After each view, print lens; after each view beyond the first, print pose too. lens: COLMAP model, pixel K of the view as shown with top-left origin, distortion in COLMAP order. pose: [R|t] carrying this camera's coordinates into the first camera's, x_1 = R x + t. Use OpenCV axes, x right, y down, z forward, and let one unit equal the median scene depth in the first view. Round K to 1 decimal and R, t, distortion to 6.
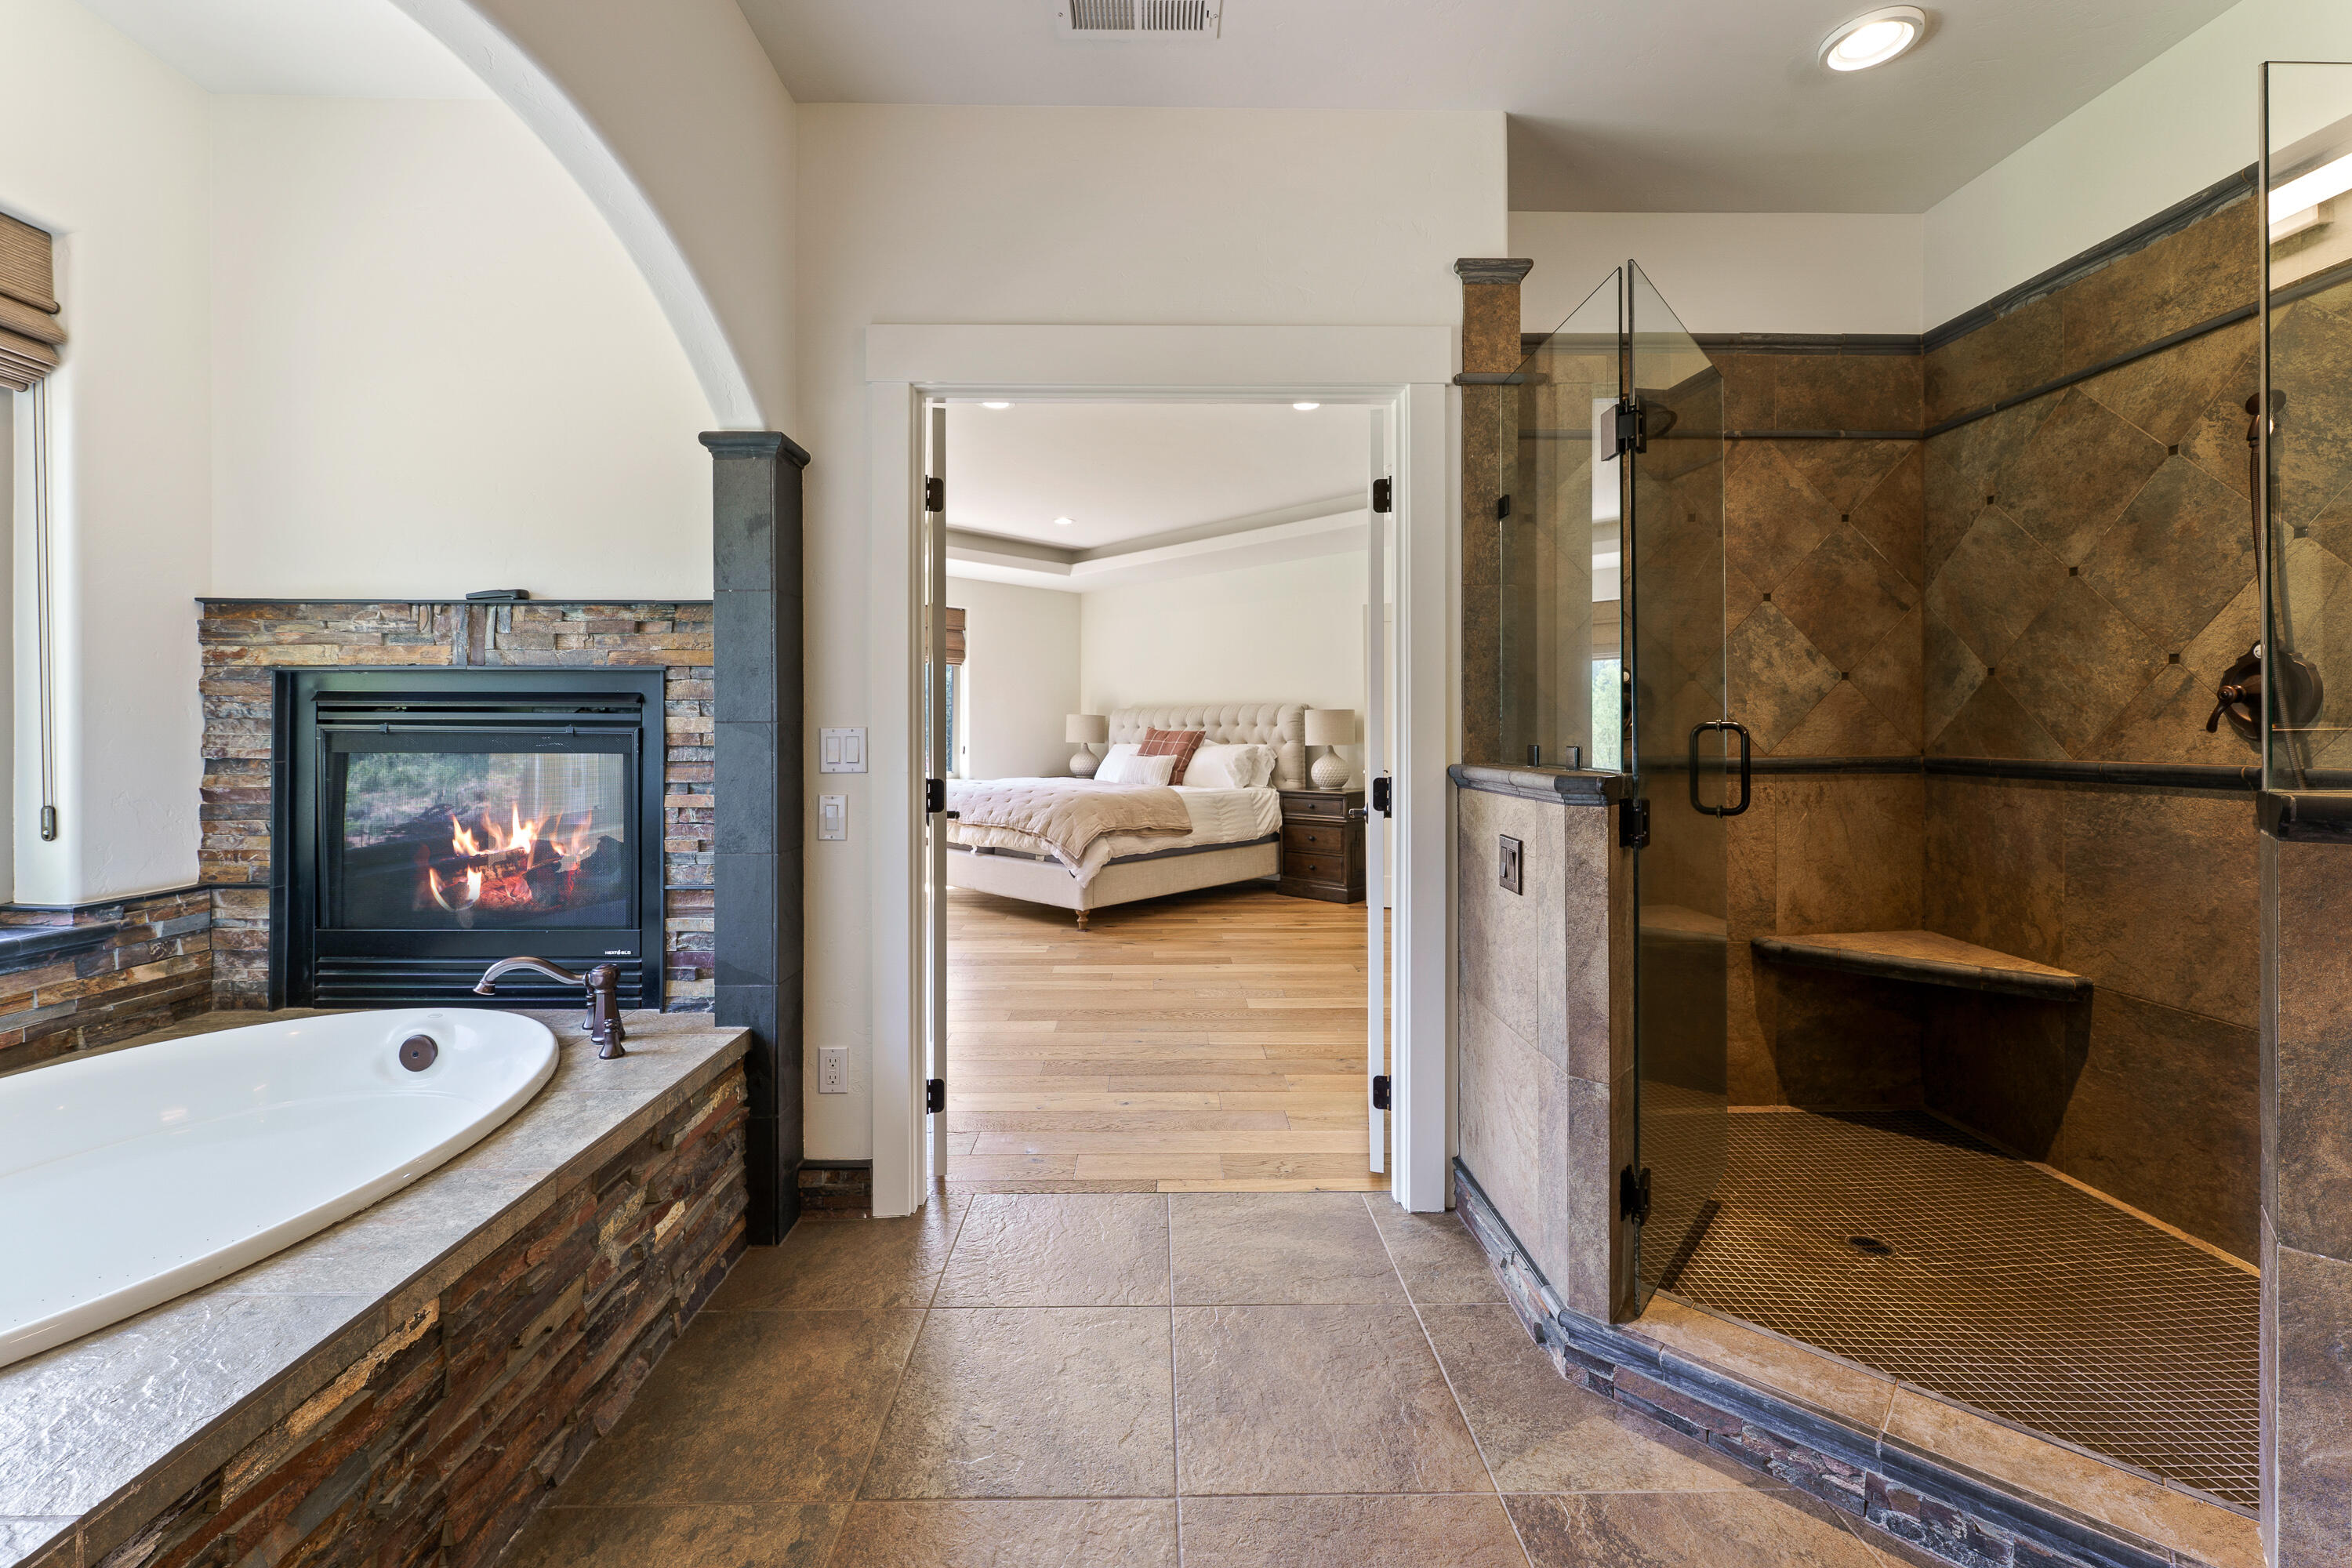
lens RADIAL K [[945.9, 0, 1199.8], [0, 945.9, 734.4], [0, 0, 1]] dist [-0.000472, -0.000102]
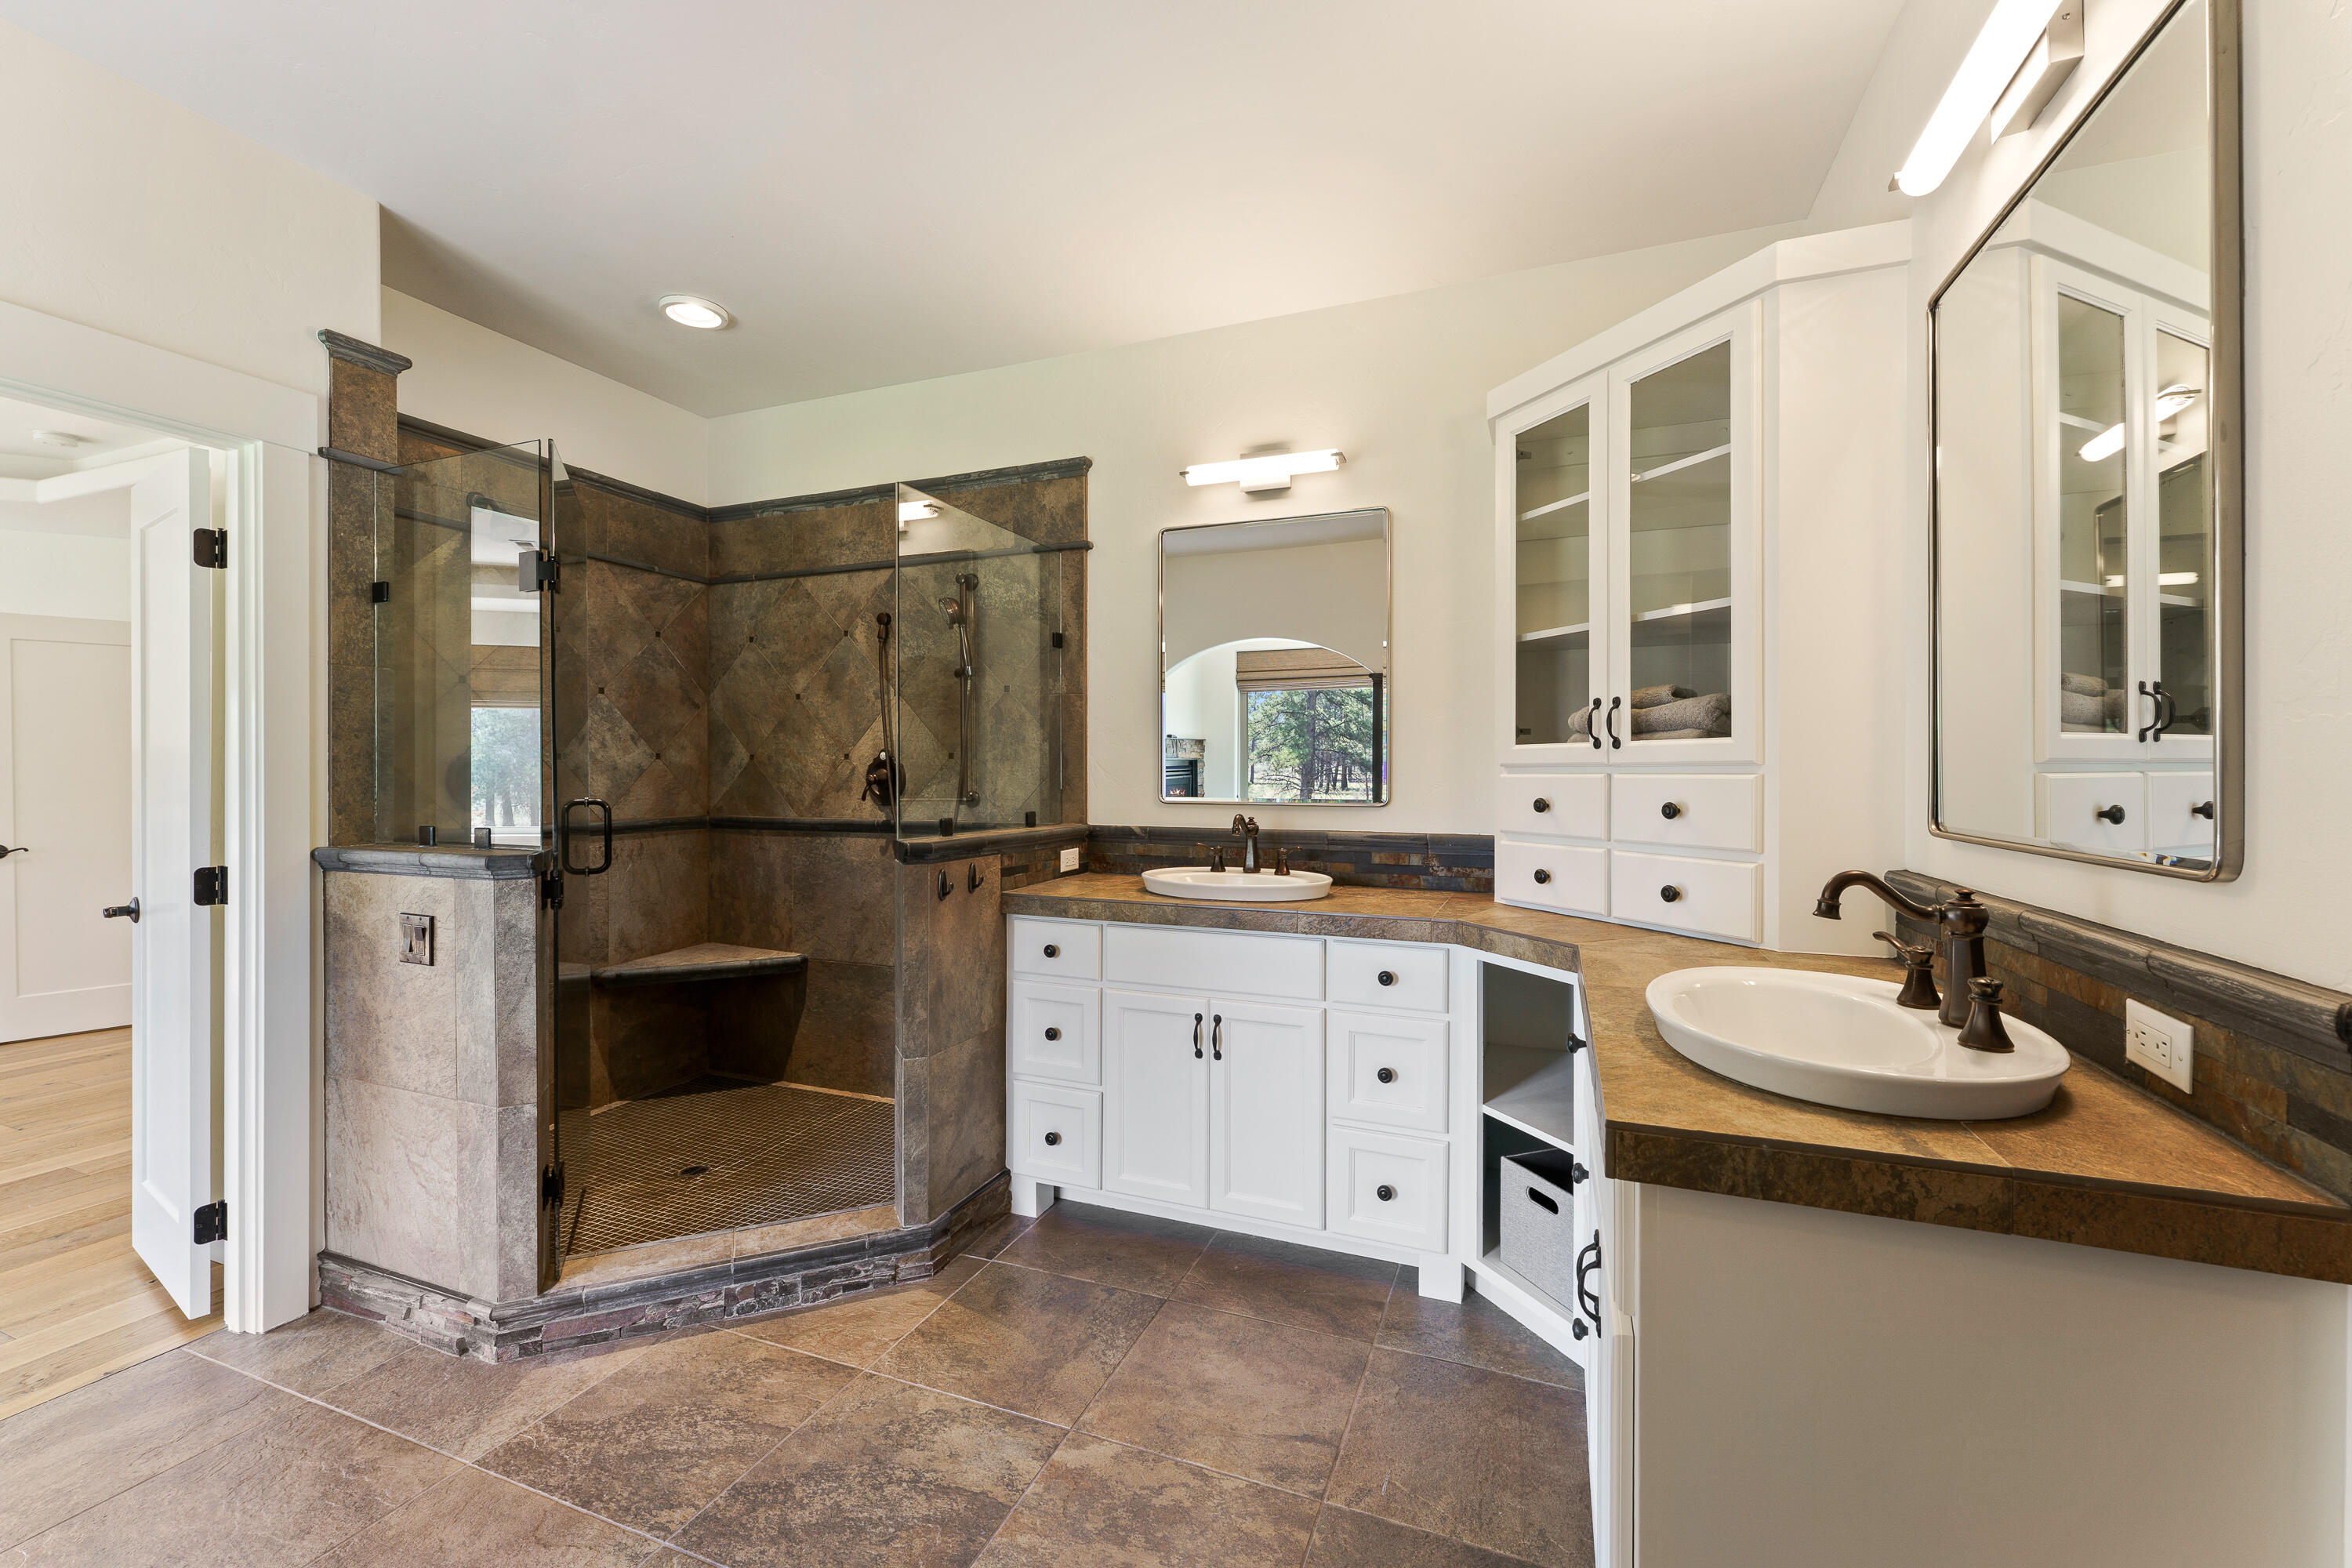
lens RADIAL K [[945.9, 0, 1154.6], [0, 945.9, 775.8], [0, 0, 1]] dist [-0.000472, -0.000102]
pose [[0.404547, -0.000640, 0.914517, -0.295148], [-0.000529, 0.999999, 0.000934, -0.047028], [-0.914517, -0.000861, 0.404546, -0.190877]]
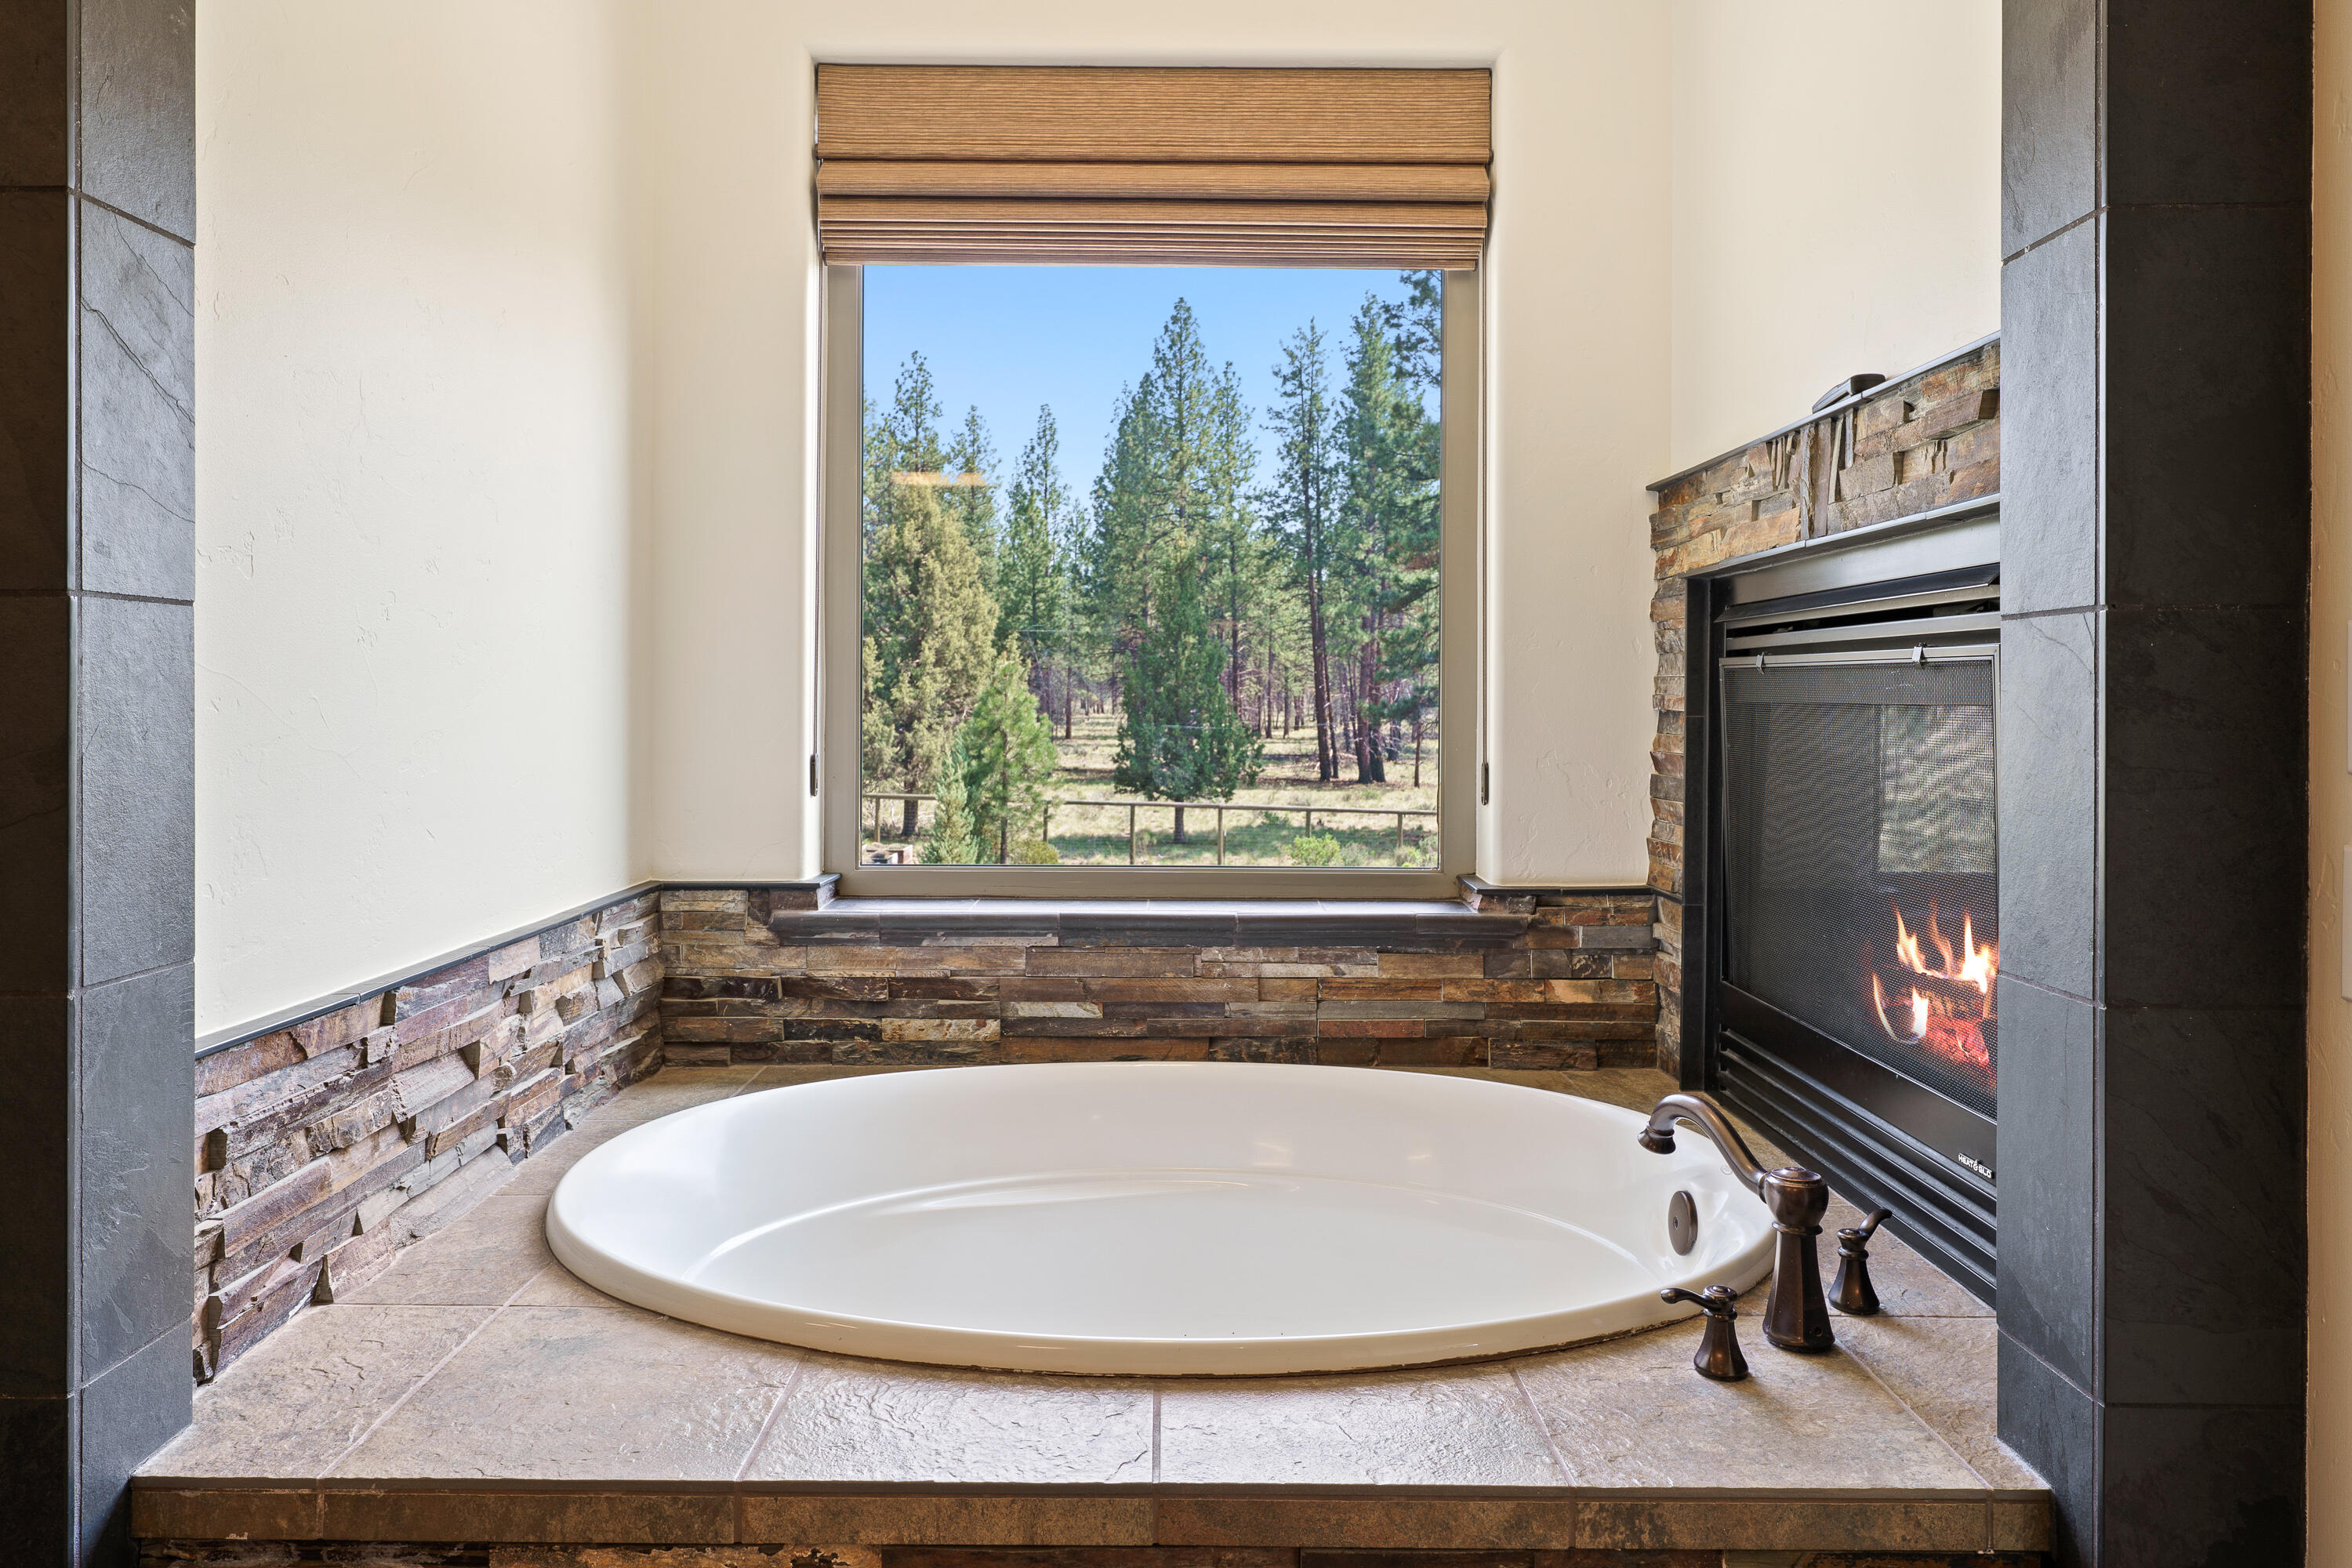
lens RADIAL K [[1497.0, 0, 1143.1], [0, 1497.0, 705.5], [0, 0, 1]] dist [-0.001302, 0.001665]
pose [[-0.042328, 0.003392, -0.999098, 0.092747], [-0.007411, 0.999966, 0.003709, 0.021637], [0.999076, 0.007561, -0.042302, 0.696646]]
